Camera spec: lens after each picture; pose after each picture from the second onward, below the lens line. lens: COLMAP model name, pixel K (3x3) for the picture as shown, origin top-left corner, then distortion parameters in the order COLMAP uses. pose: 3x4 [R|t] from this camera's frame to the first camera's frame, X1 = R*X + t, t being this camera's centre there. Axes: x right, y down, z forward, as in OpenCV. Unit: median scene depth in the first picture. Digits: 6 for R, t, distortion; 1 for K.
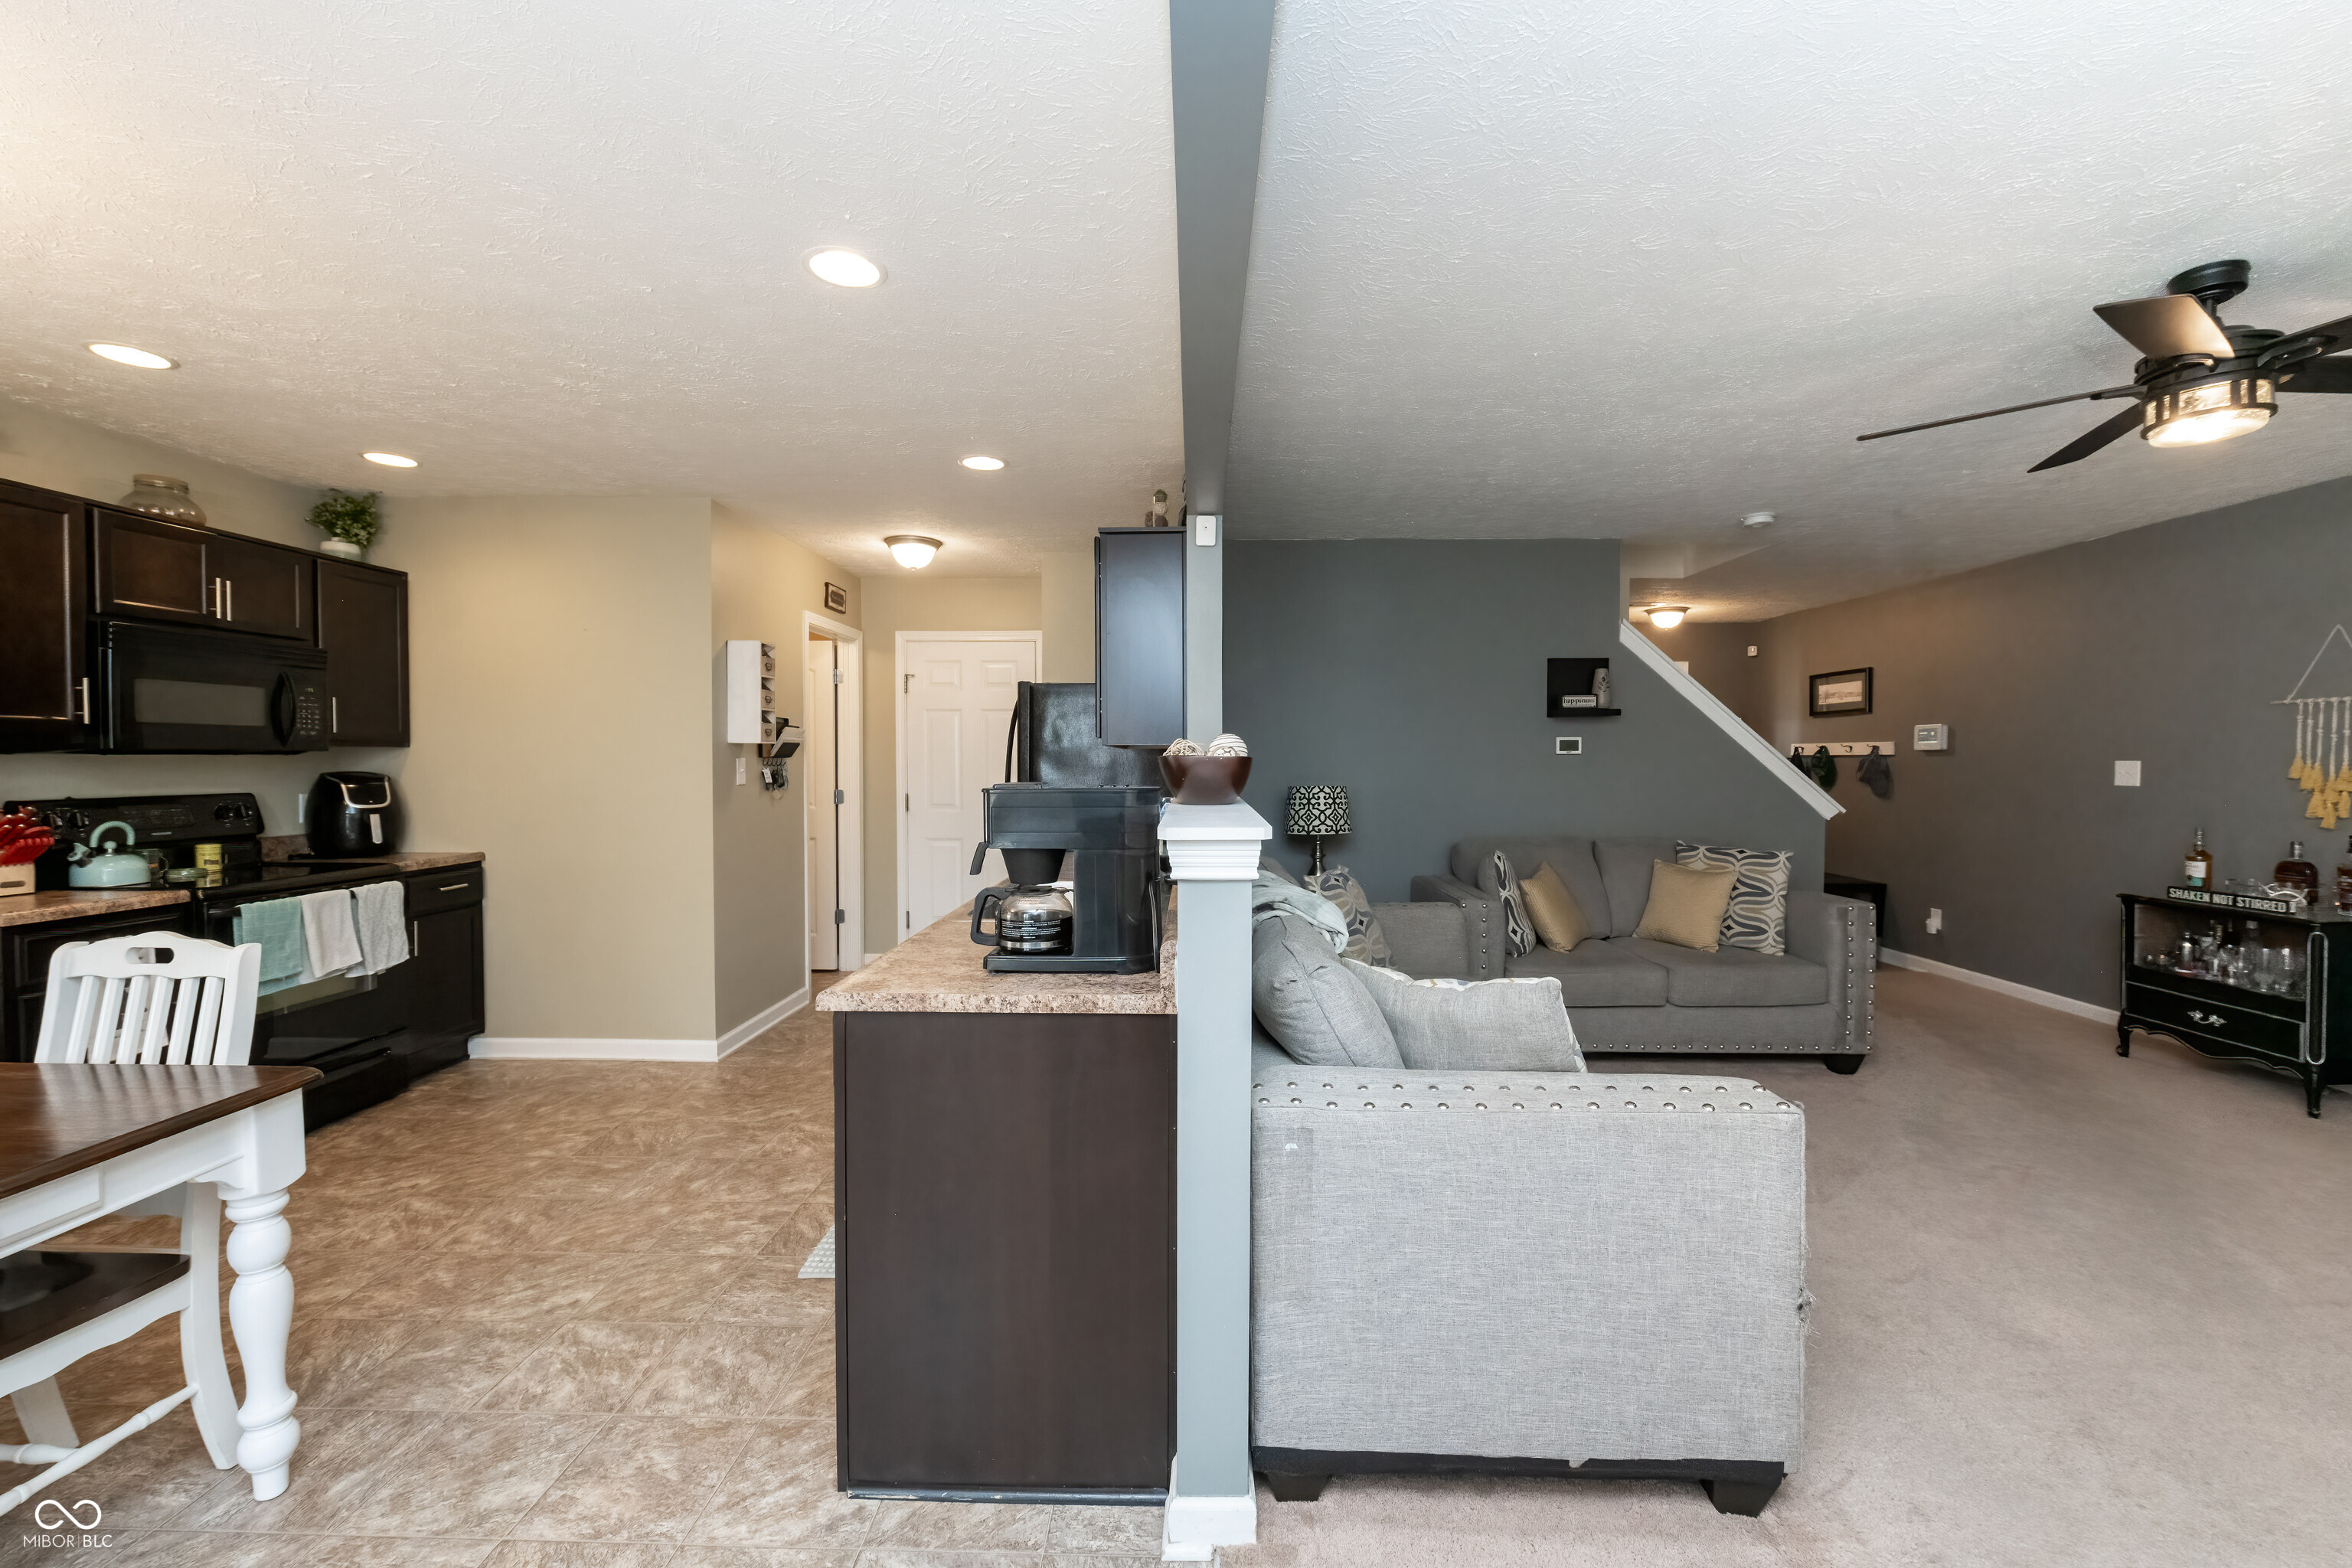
lens RADIAL K [[949.1, 0, 1177.7], [0, 949.1, 781.0], [0, 0, 1]] dist [-0.010453, -0.000139]
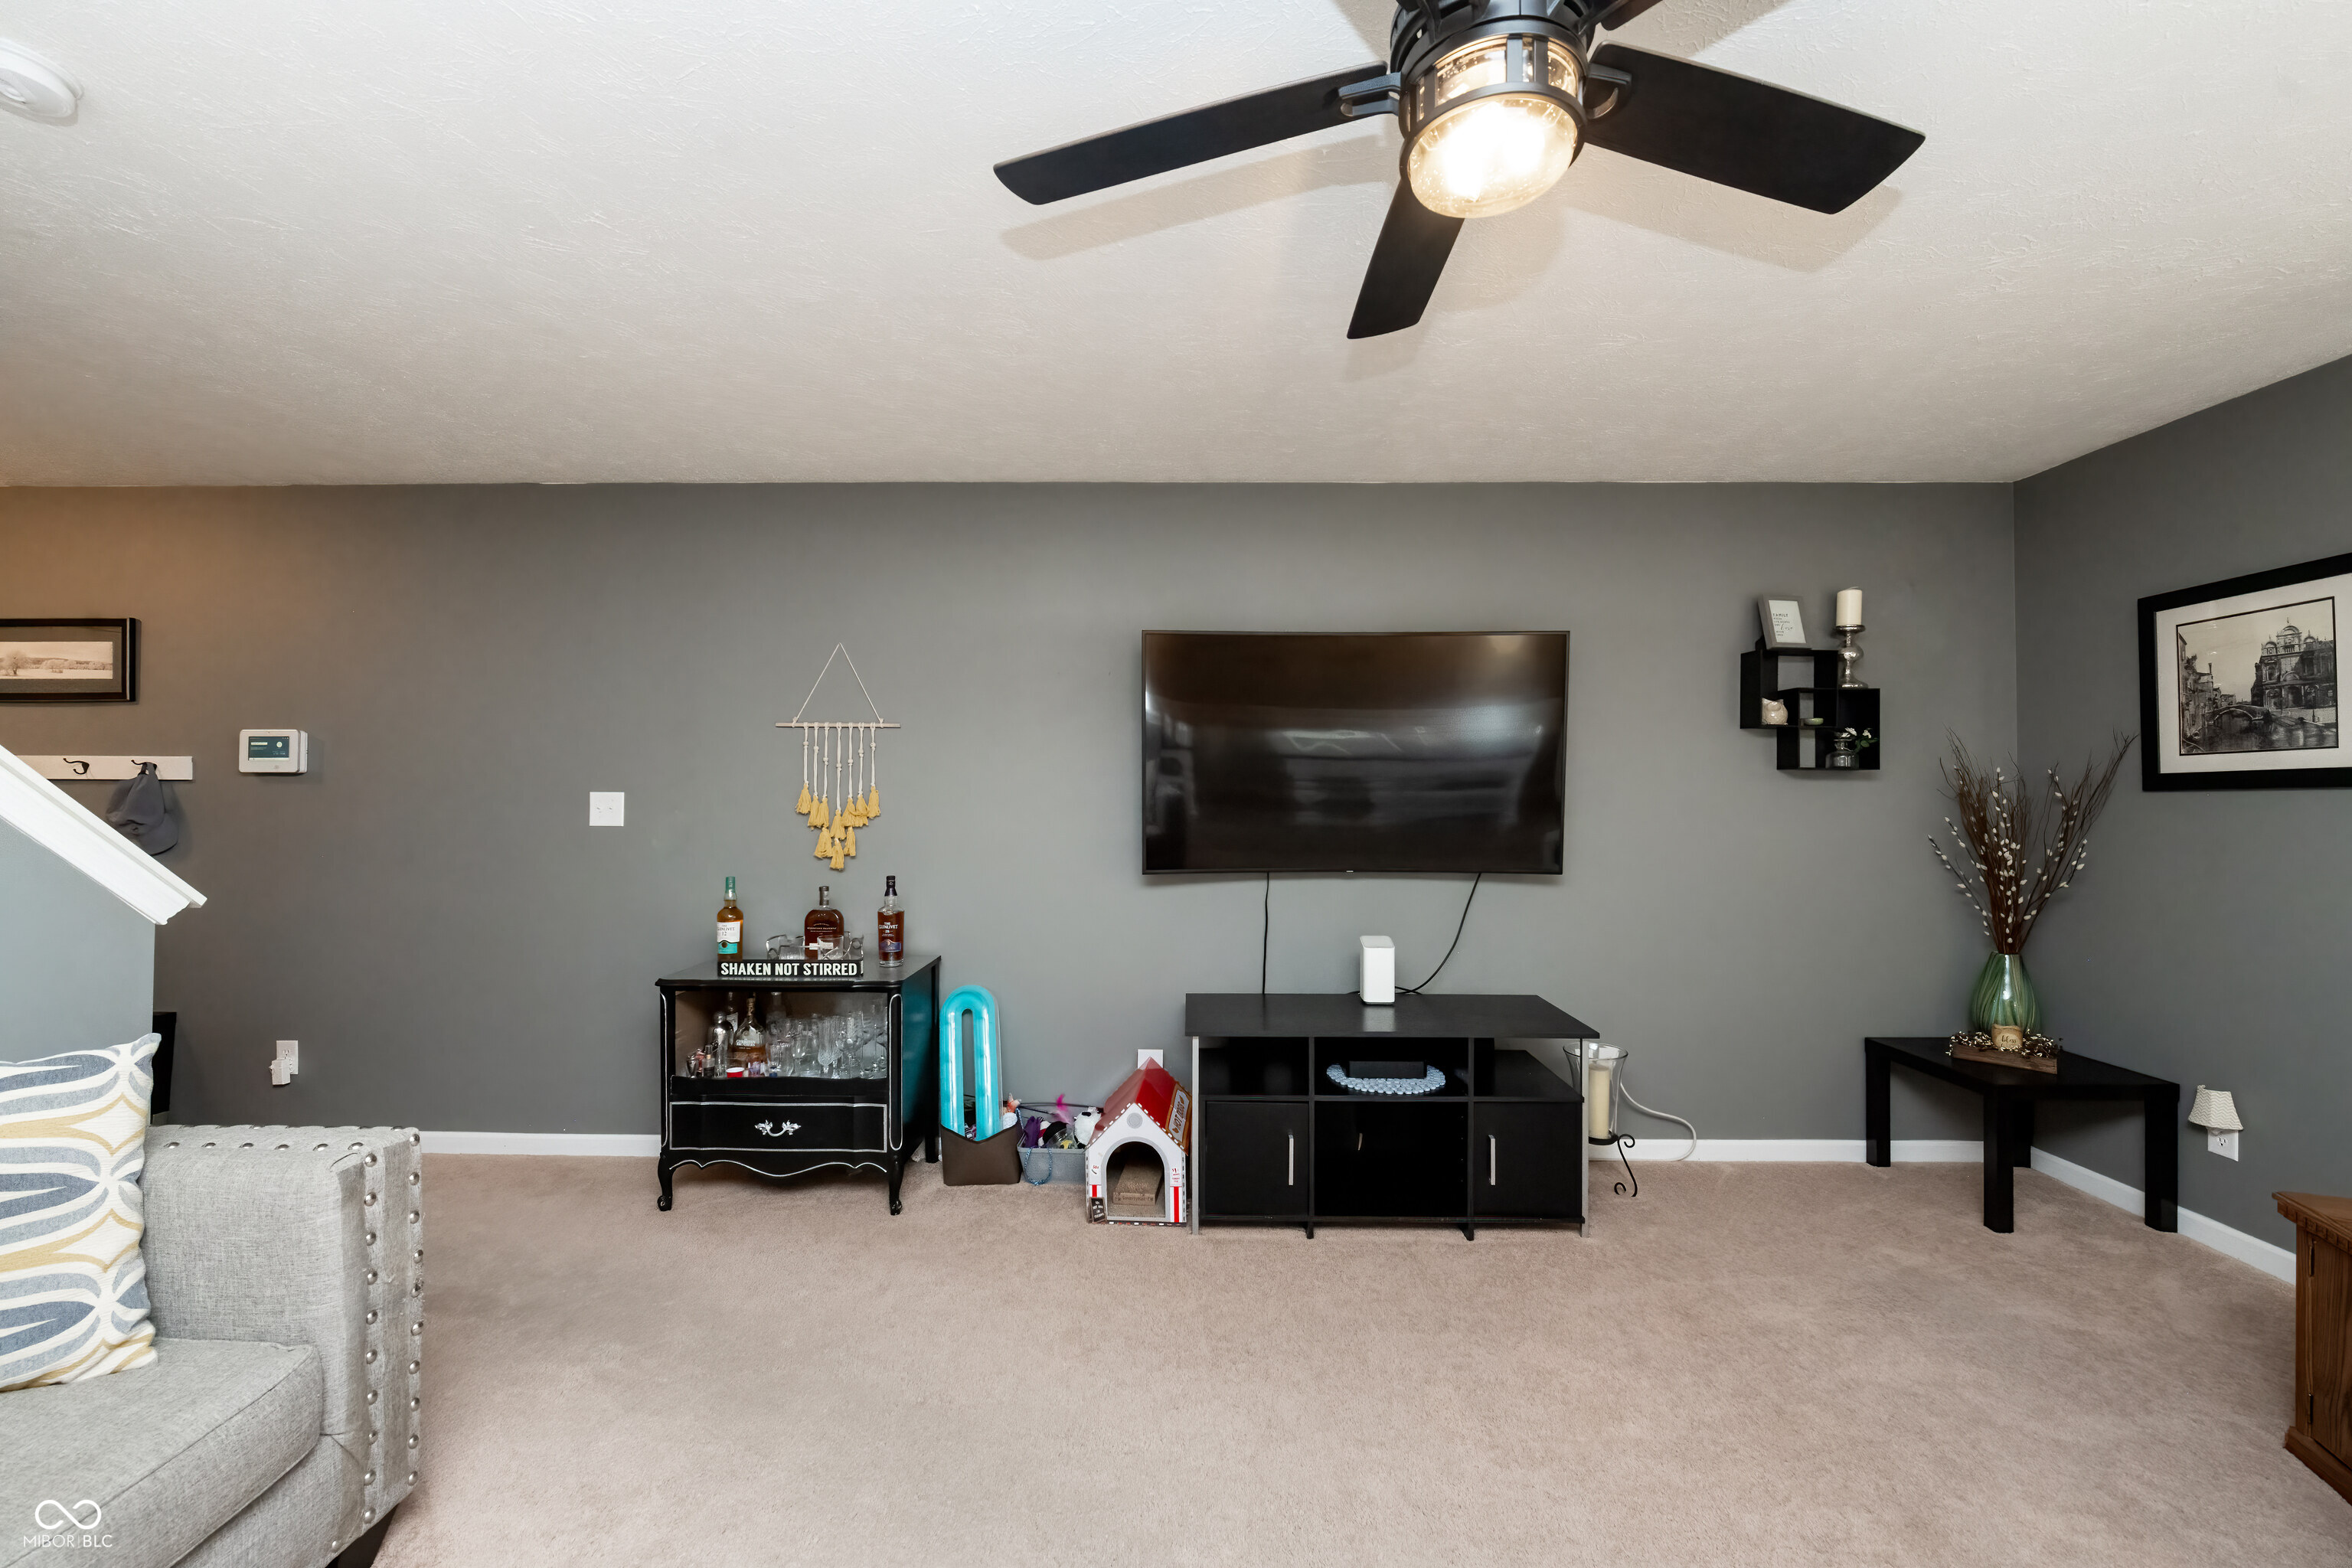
lens RADIAL K [[949.1, 0, 1180.0], [0, 949.1, 782.5], [0, 0, 1]] dist [-0.010453, -0.000139]
pose [[-0.005038, 0.012234, 0.999912, 0.295247], [0.017867, 0.999767, -0.012143, -0.013022], [-0.999828, 0.017804, -0.005255, 0.619878]]
